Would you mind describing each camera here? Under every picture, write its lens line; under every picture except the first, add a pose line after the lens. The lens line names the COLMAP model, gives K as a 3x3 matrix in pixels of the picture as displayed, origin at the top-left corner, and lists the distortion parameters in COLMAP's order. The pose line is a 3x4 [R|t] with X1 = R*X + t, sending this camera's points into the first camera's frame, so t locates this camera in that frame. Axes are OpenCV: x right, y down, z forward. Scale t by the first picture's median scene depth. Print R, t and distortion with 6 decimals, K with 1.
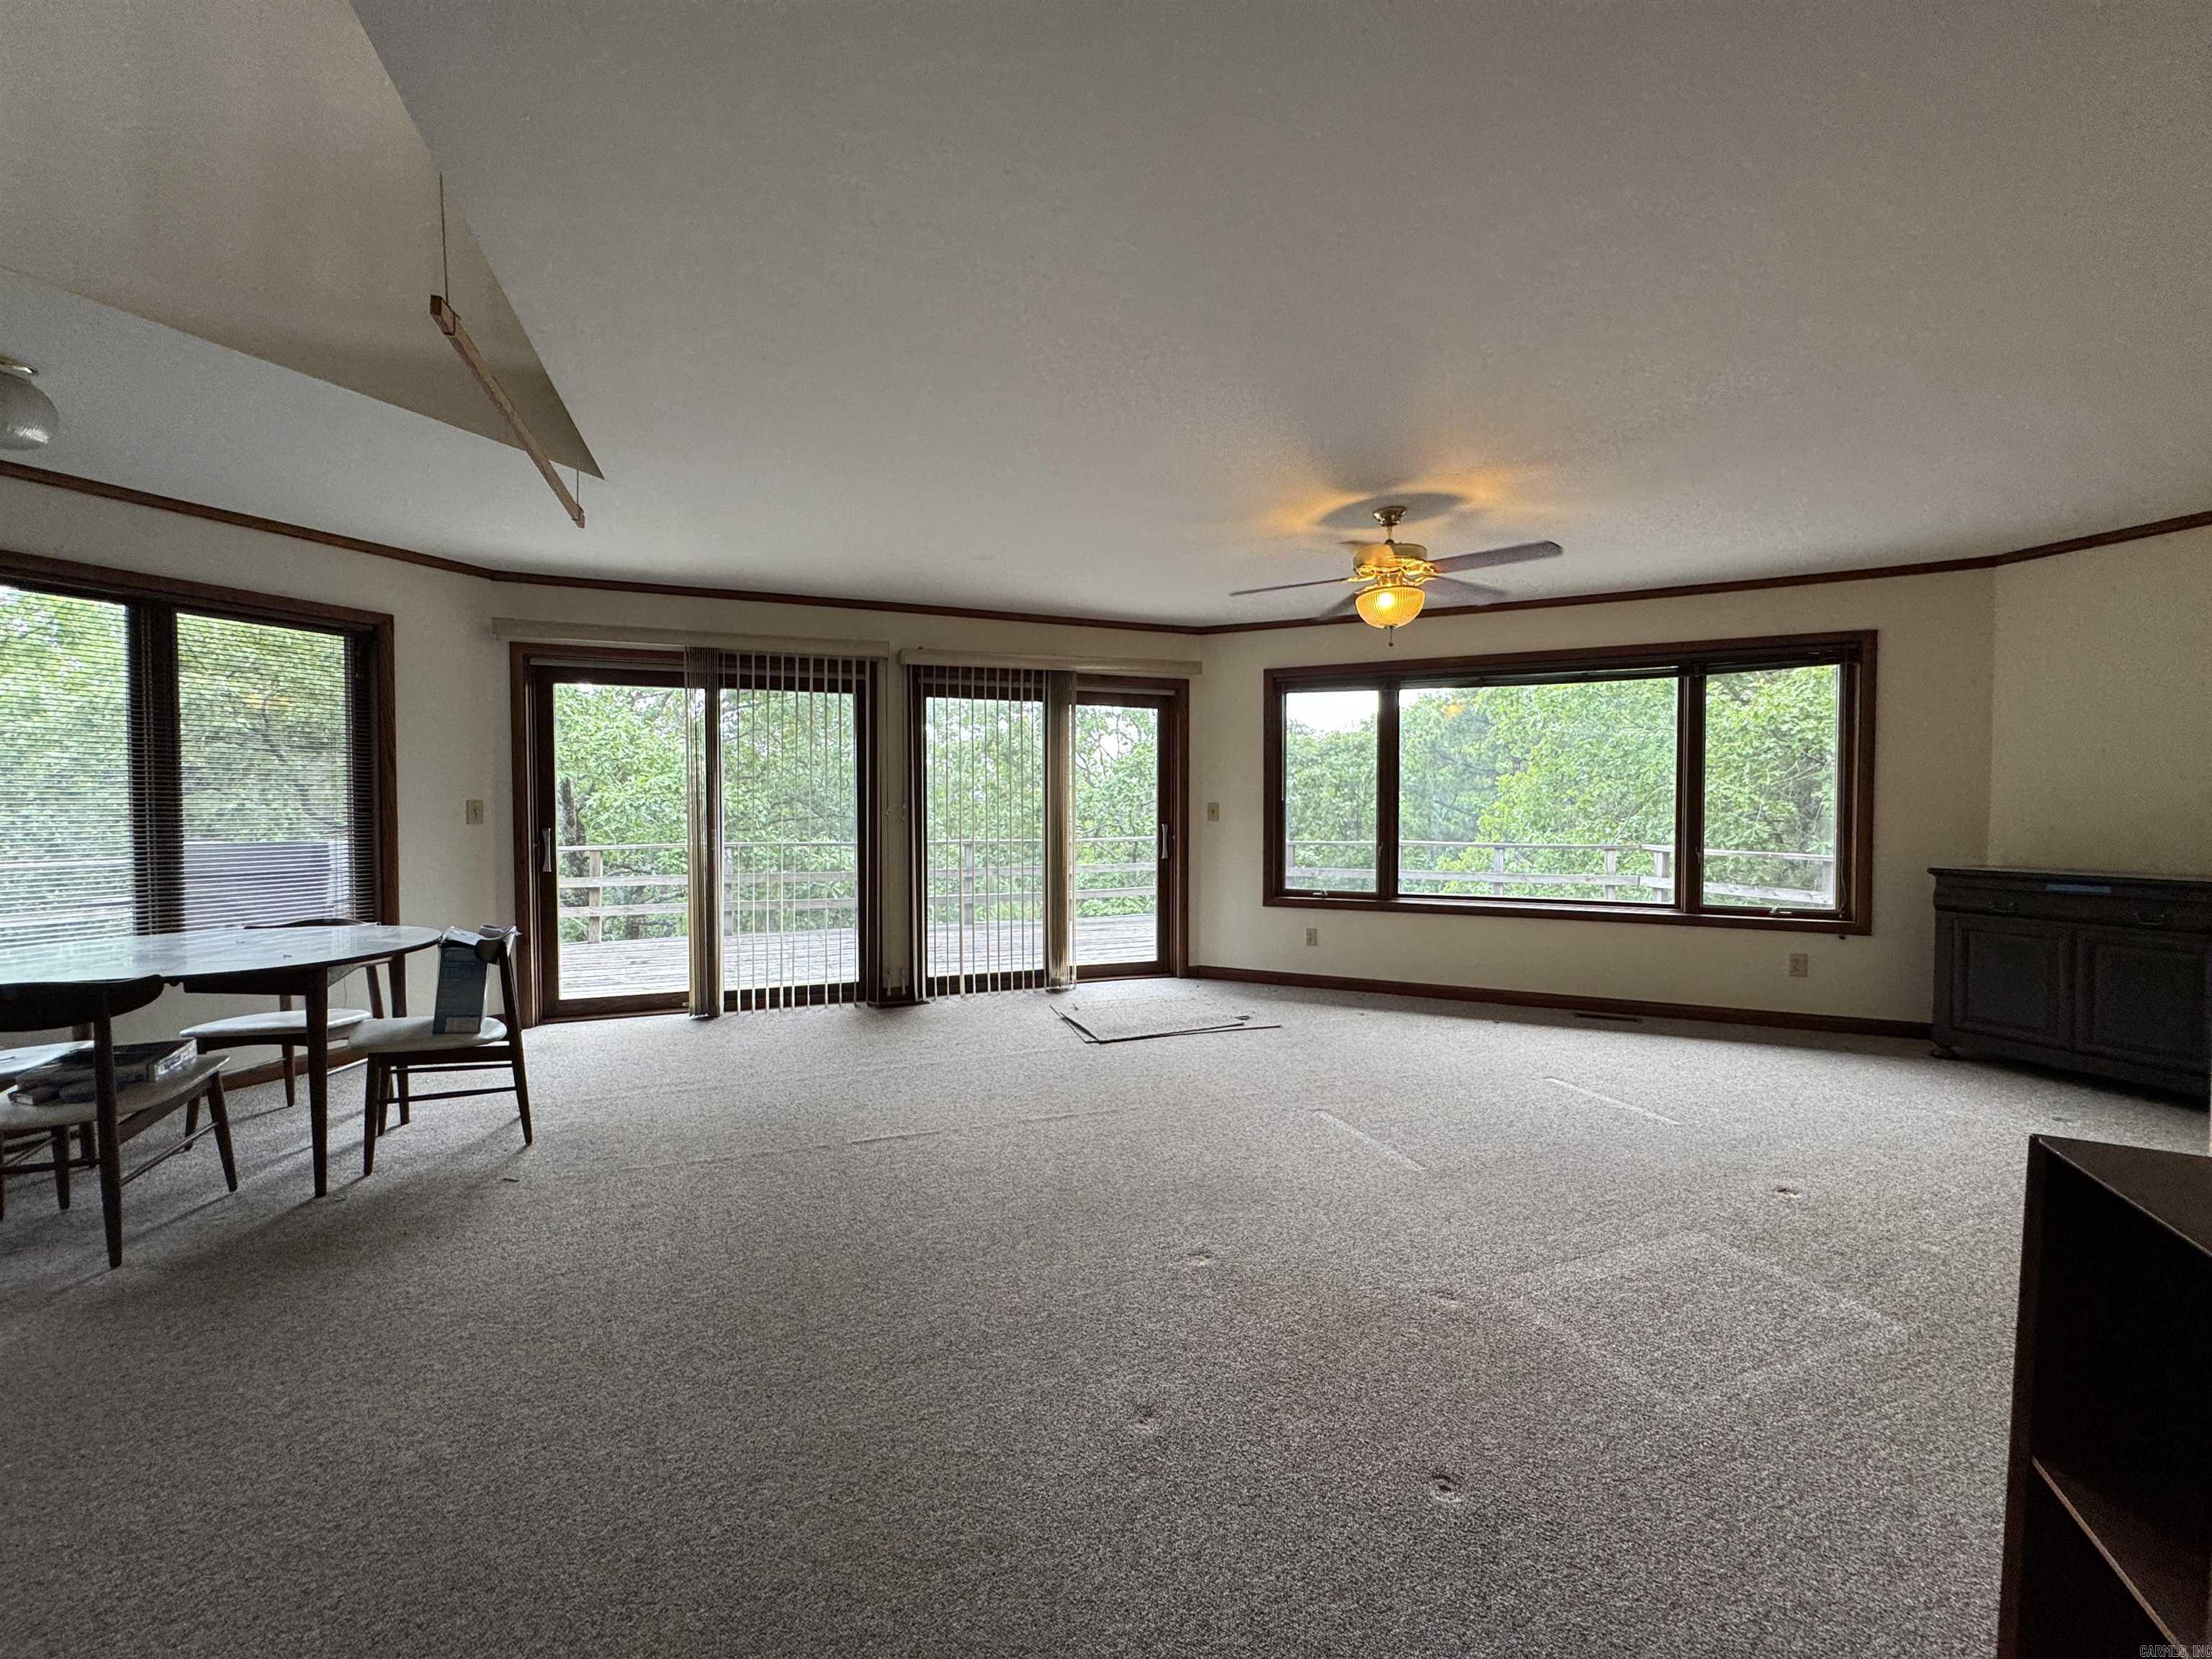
lens RADIAL K [[884.1, 0, 1105.7], [0, 884.1, 824.6], [0, 0, 1]] dist [-0.003723, 0.000597]
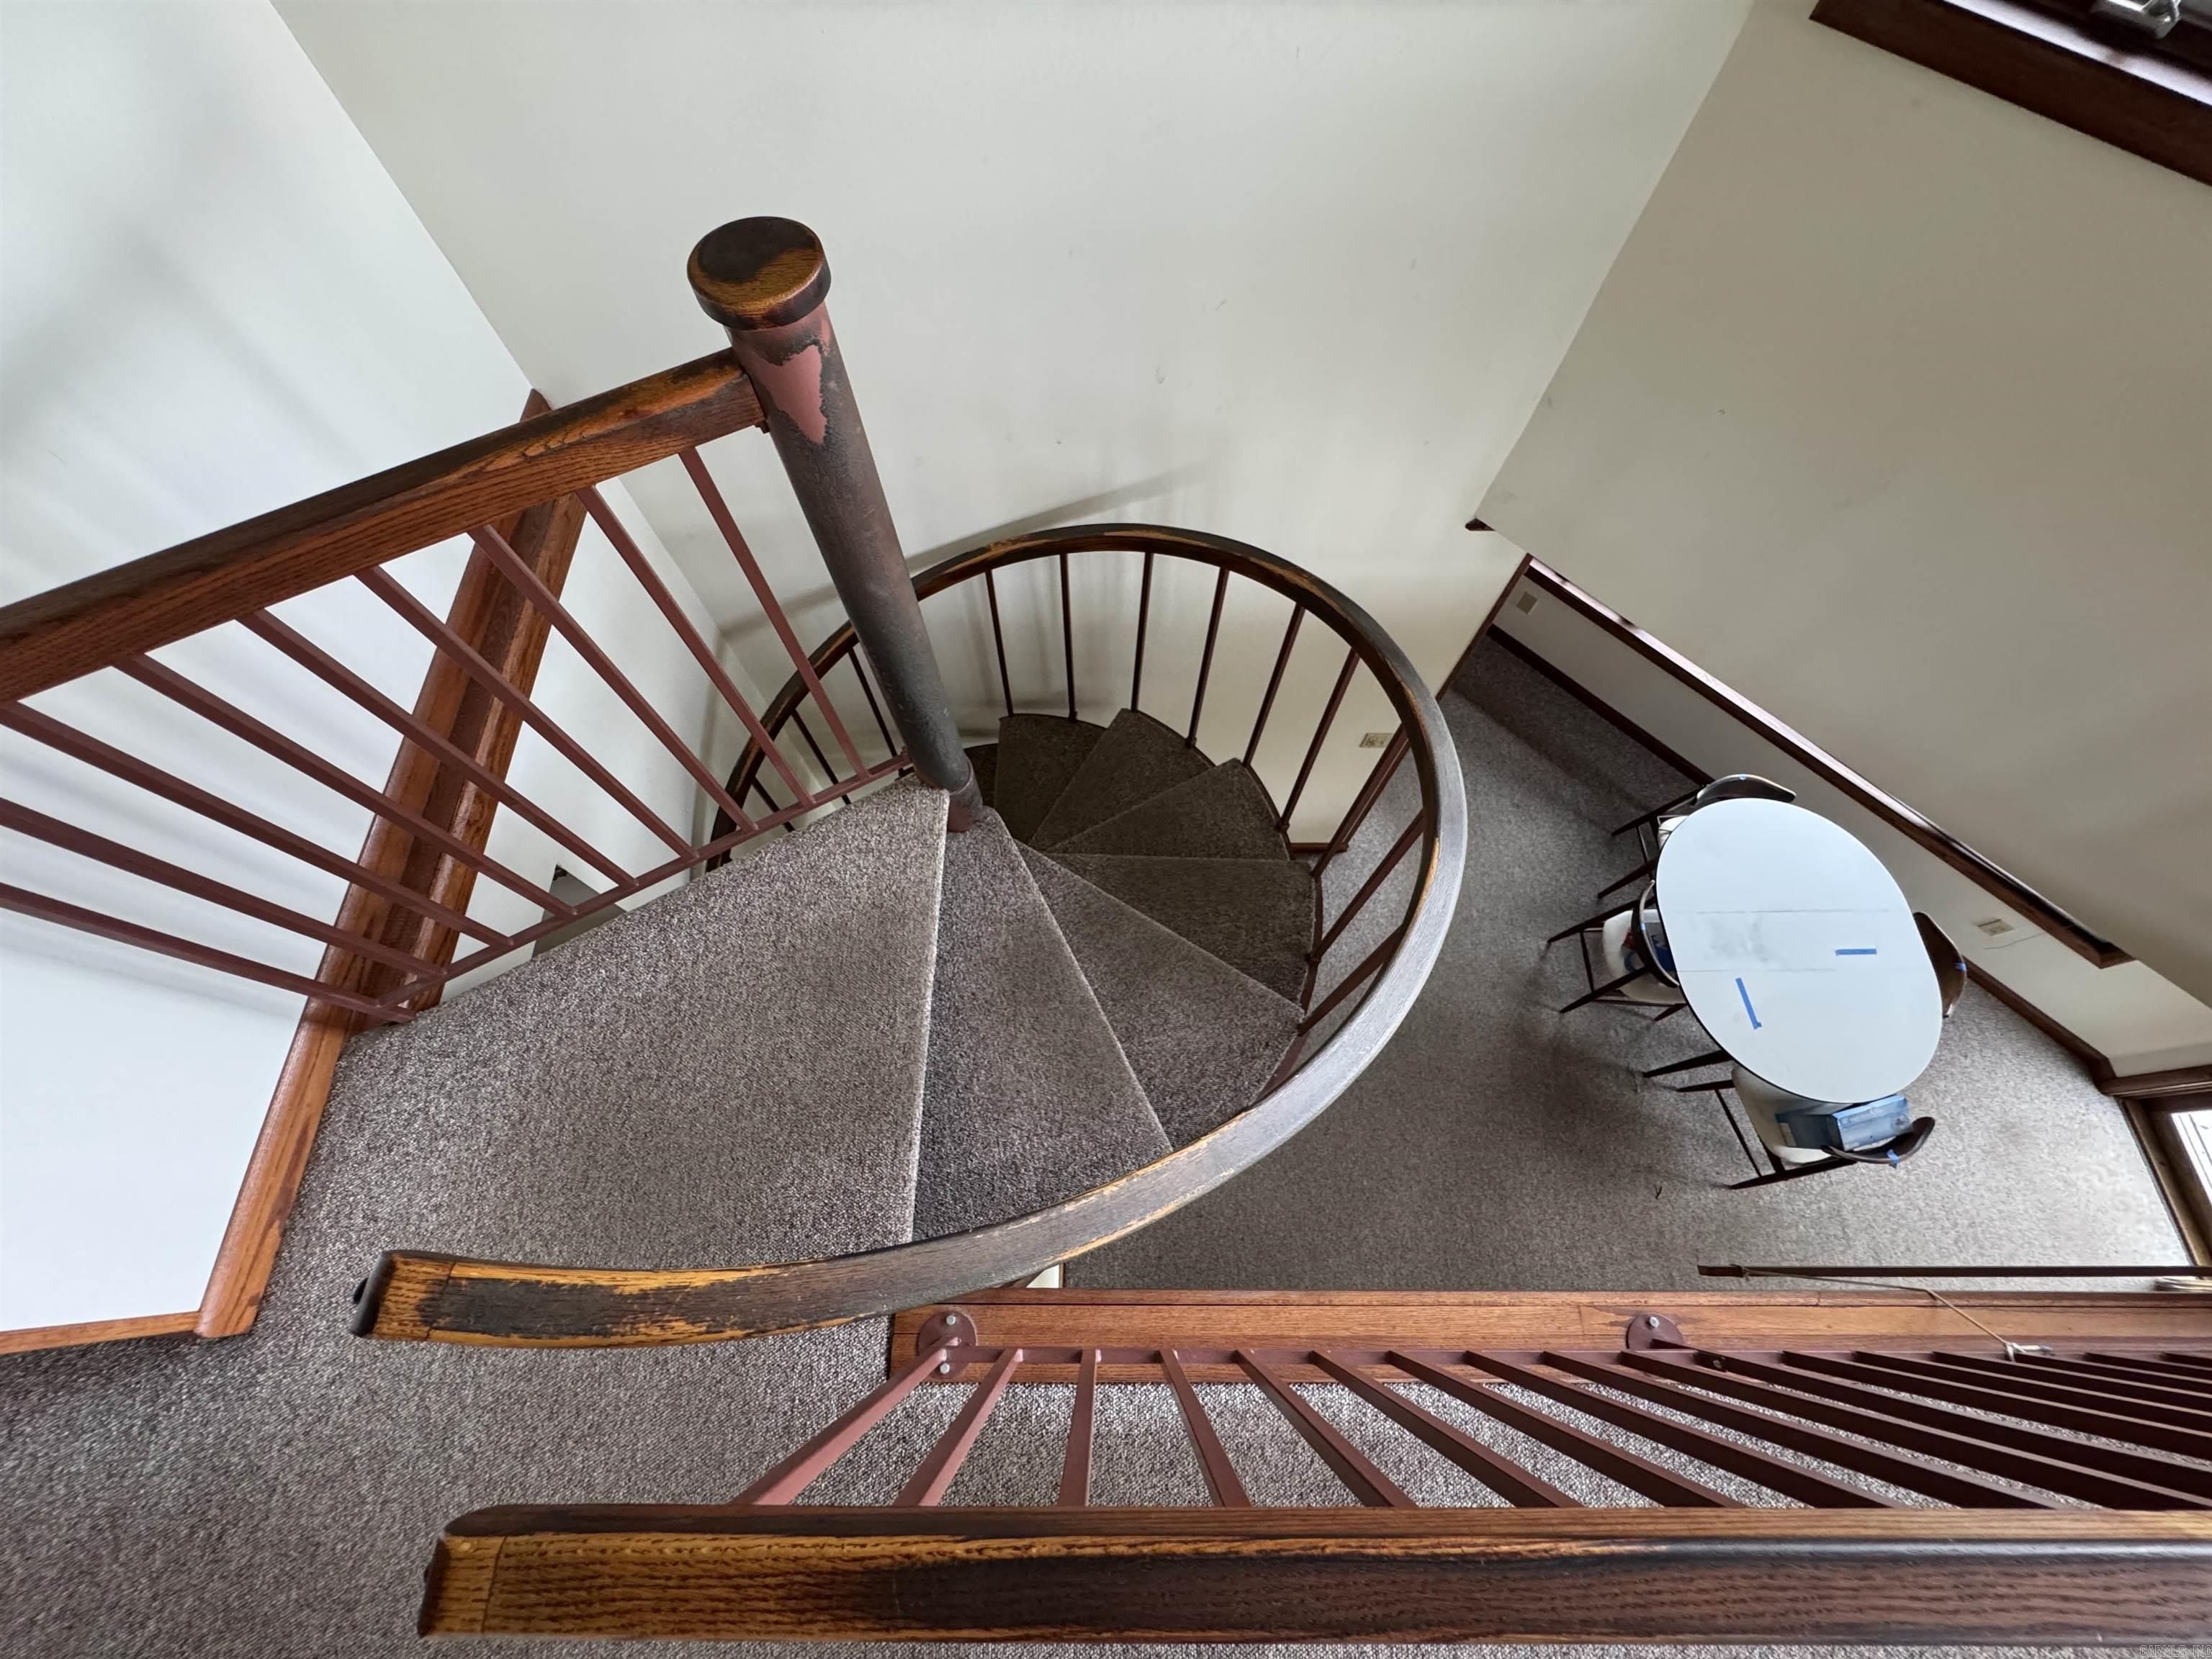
lens RADIAL K [[884.1, 0, 1103.4], [0, 884.1, 825.4], [0, 0, 1]] dist [-0.003723, 0.000597]
pose [[-0.352451, 0.853230, -0.384417, -0.188511], [-0.037580, 0.397541, 0.916814, -0.630628], [0.935075, 0.337579, -0.108050, 0.074133]]
